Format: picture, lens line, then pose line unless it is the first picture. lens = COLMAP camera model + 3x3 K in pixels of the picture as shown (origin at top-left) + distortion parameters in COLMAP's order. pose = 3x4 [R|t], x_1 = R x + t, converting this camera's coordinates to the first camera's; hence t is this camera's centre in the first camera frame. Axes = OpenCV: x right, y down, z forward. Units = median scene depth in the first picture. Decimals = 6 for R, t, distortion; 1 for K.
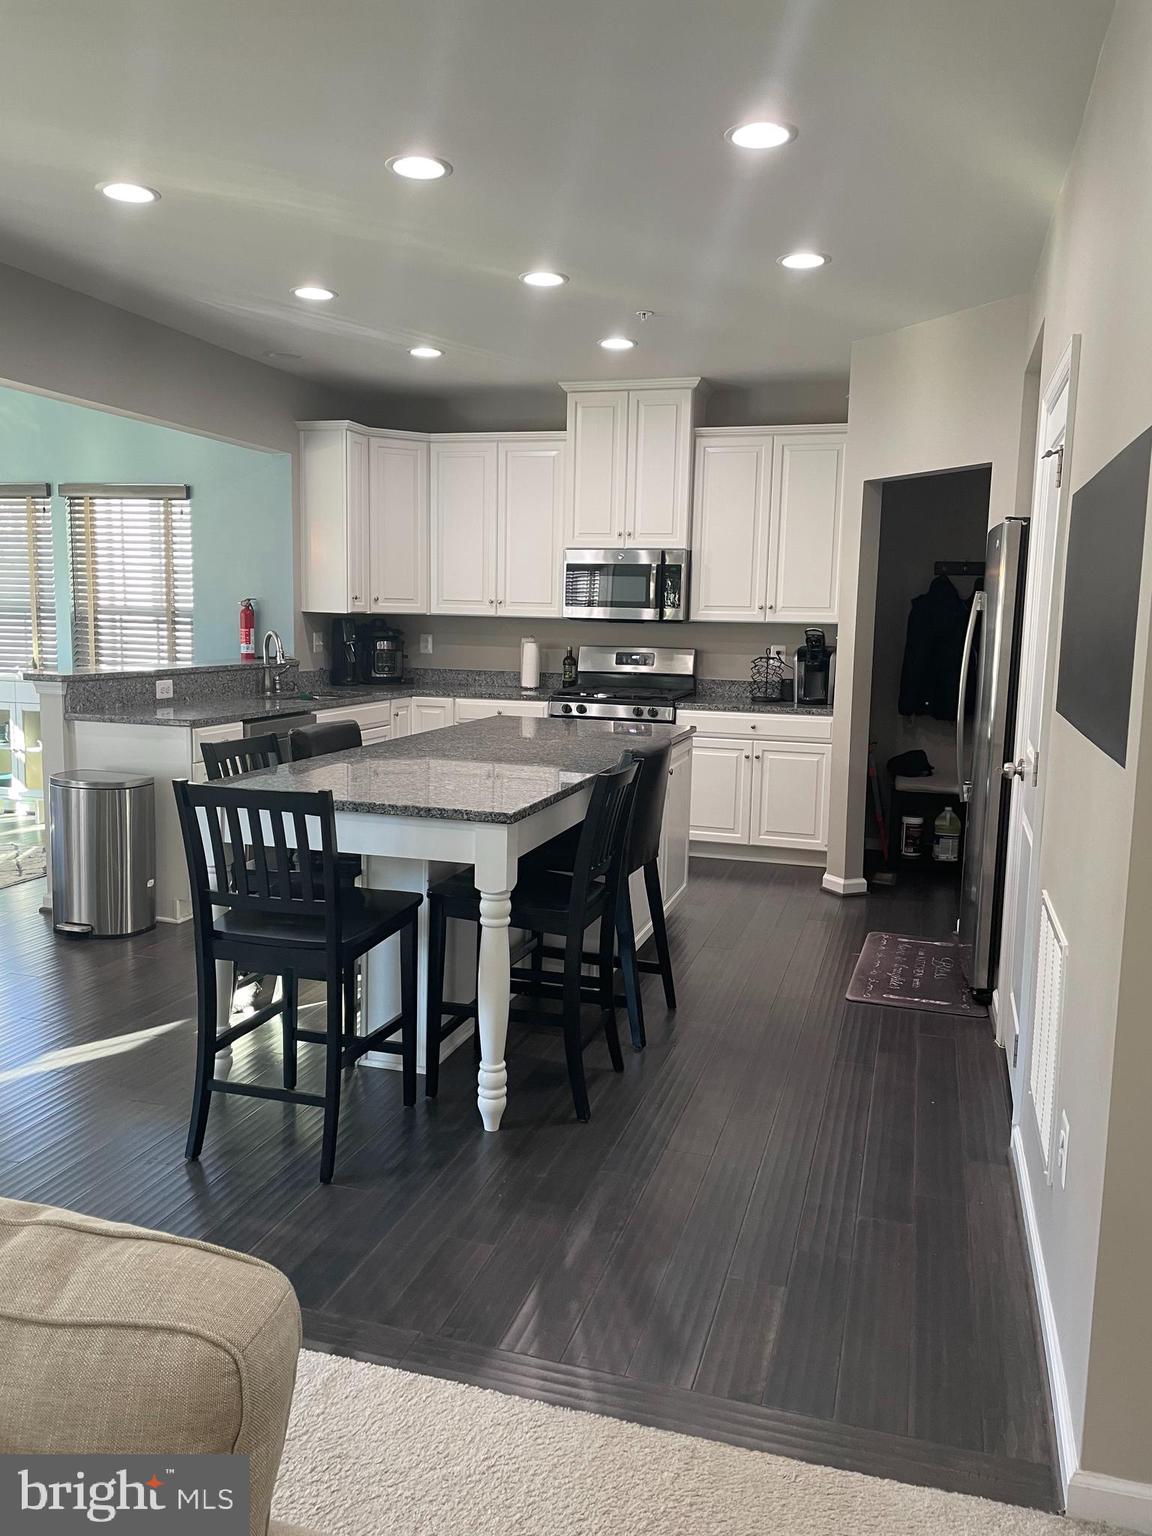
lens RADIAL K [[1128.4, 0, 583.1], [0, 1128.4, 760.4], [0, 0, 1]] dist [0.003438, -0.029908]
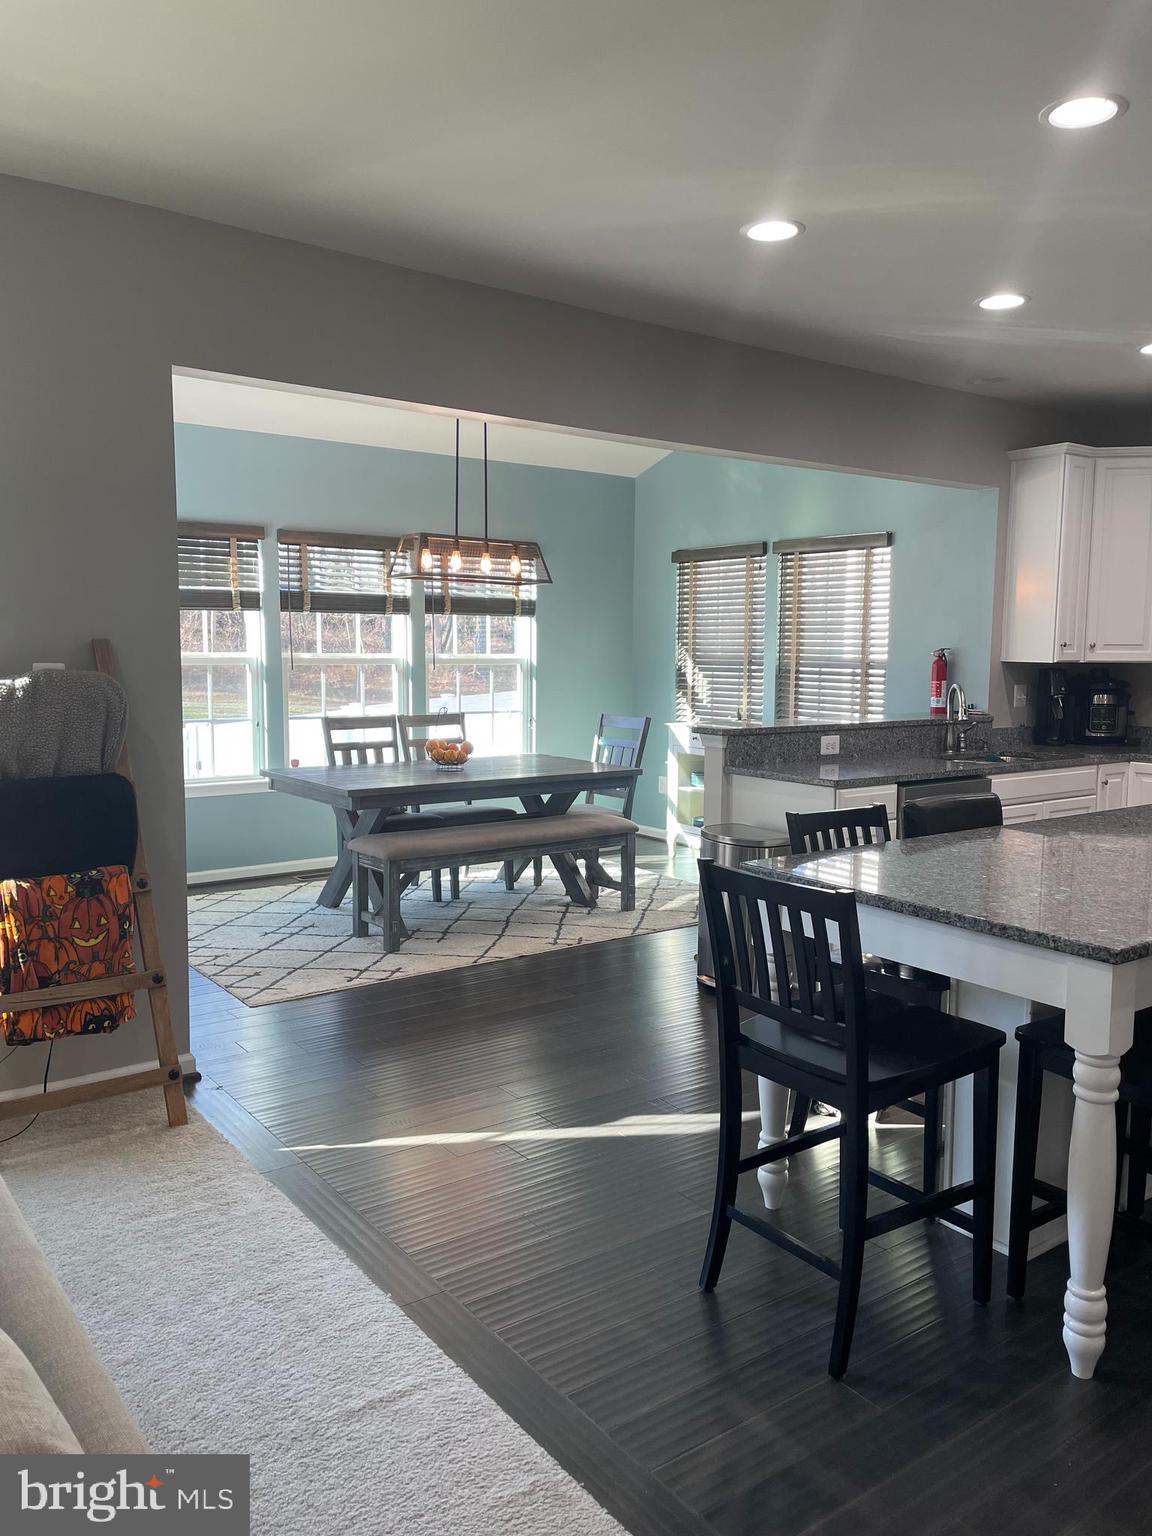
lens RADIAL K [[1128.4, 0, 565.2], [0, 1128.4, 764.7], [0, 0, 1]] dist [0.003438, -0.029908]
pose [[0.784255, 0.042227, -0.619001, 0.046380], [-0.066109, 0.997689, -0.015697, -0.016439], [0.616907, 0.053232, 0.785234, 0.108546]]
